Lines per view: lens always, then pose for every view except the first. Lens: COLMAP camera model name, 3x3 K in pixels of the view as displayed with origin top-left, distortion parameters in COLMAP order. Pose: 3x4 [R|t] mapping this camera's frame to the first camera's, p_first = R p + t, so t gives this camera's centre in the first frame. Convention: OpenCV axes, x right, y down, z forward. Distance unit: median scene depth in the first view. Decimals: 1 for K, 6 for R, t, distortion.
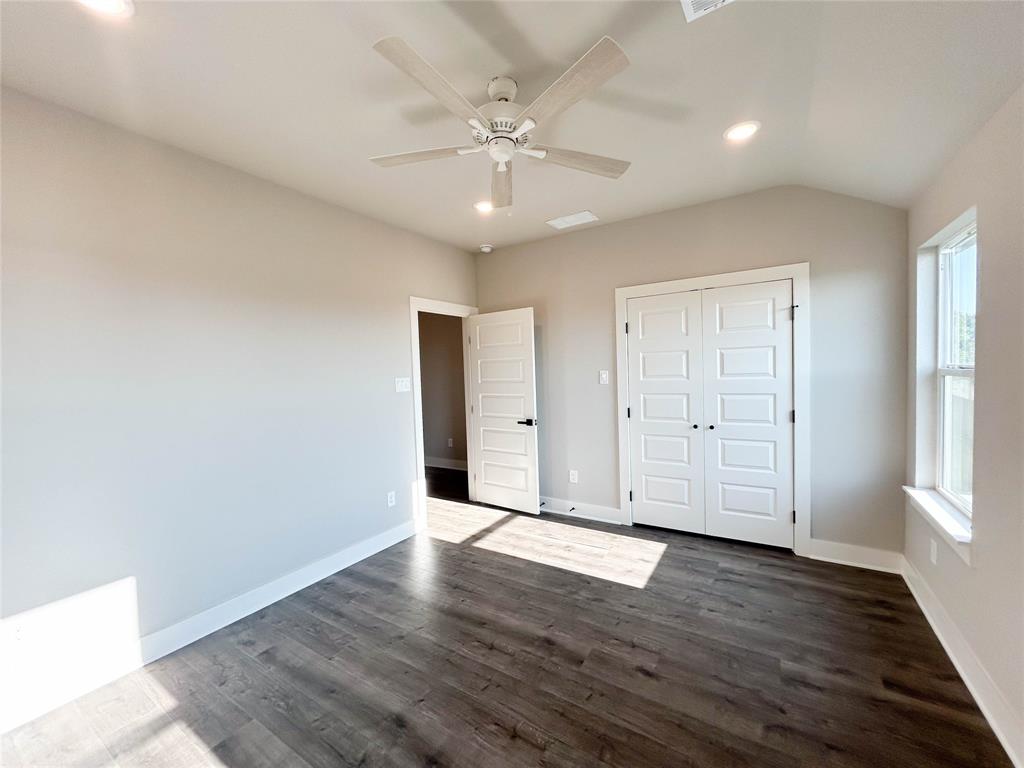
lens RADIAL K [[412.8, 0, 517.2], [0, 412.8, 385.9], [0, 0, 1]] dist [0.000796, 0.000353]
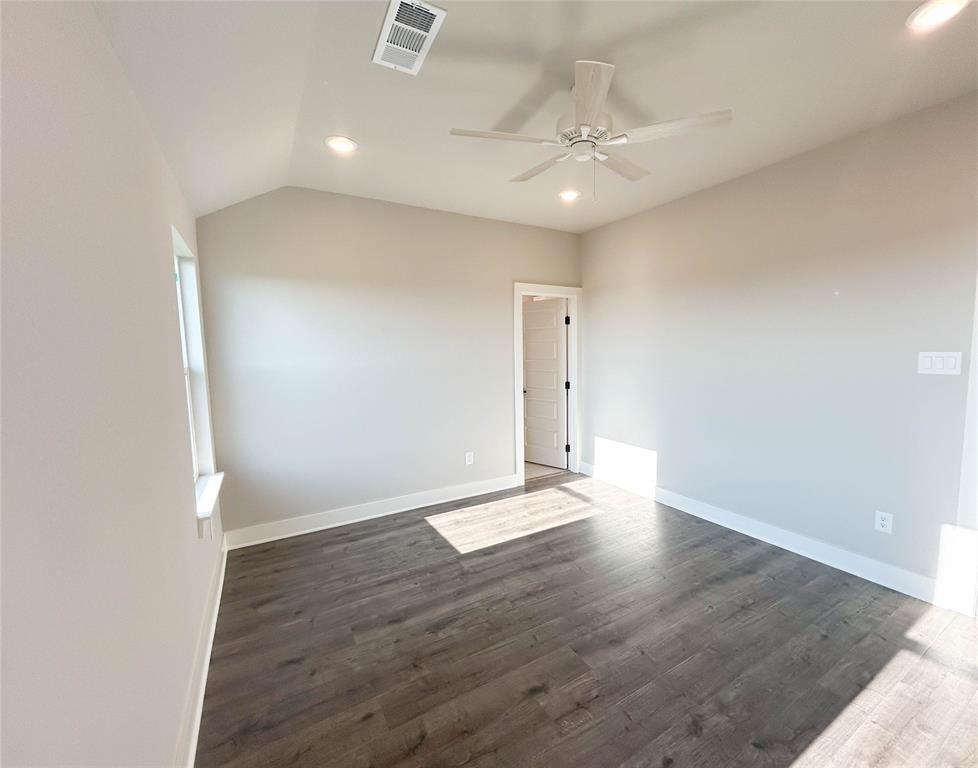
lens RADIAL K [[400.8, 0, 493.2], [0, 400.8, 383.8], [0, 0, 1]] dist [-0.000346, -0.000016]
pose [[-0.473839, 0.115698, -0.872978, 0.838536], [-0.002159, 0.991176, 0.132534, -0.073135], [0.880609, 0.064684, -0.469408, 1.026606]]
